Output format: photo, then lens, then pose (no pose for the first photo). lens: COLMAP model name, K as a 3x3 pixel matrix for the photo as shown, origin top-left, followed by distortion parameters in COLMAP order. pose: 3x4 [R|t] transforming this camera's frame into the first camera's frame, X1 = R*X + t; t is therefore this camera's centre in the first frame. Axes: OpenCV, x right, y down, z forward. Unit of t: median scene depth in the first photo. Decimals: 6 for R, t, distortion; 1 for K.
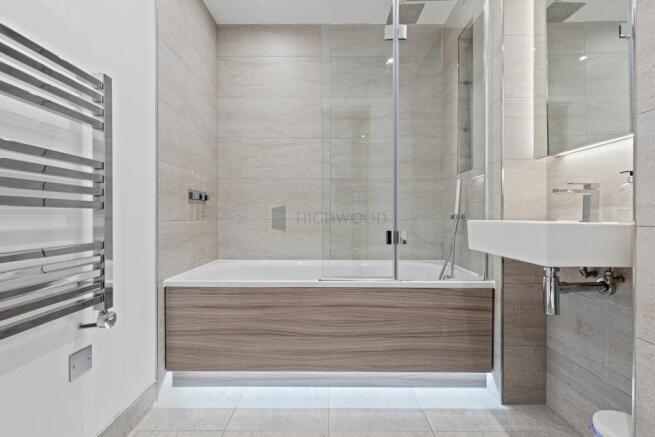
lens RADIAL K [[301.0, 0, 340.0], [0, 301.0, 219.1], [0, 0, 1]] dist [-0.002259, -0.000648]
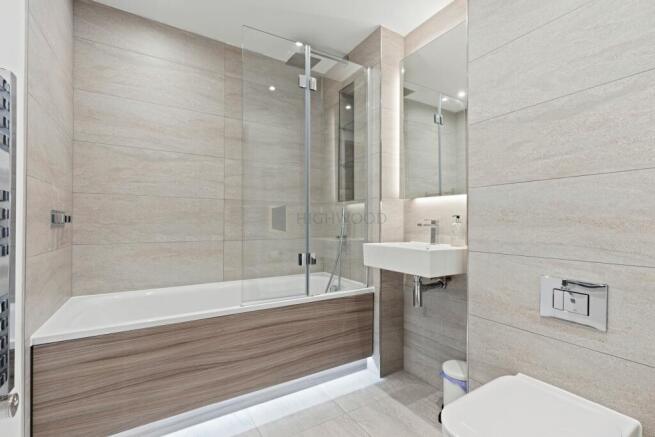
lens RADIAL K [[301.0, 0, 340.0], [0, 301.0, 219.1], [0, 0, 1]] dist [-0.002259, -0.000648]
pose [[0.835226, 0.009411, 0.549827, -0.354279], [-0.002588, 0.999910, -0.013183, -0.078742], [-0.549901, 0.009588, 0.835175, -0.040171]]
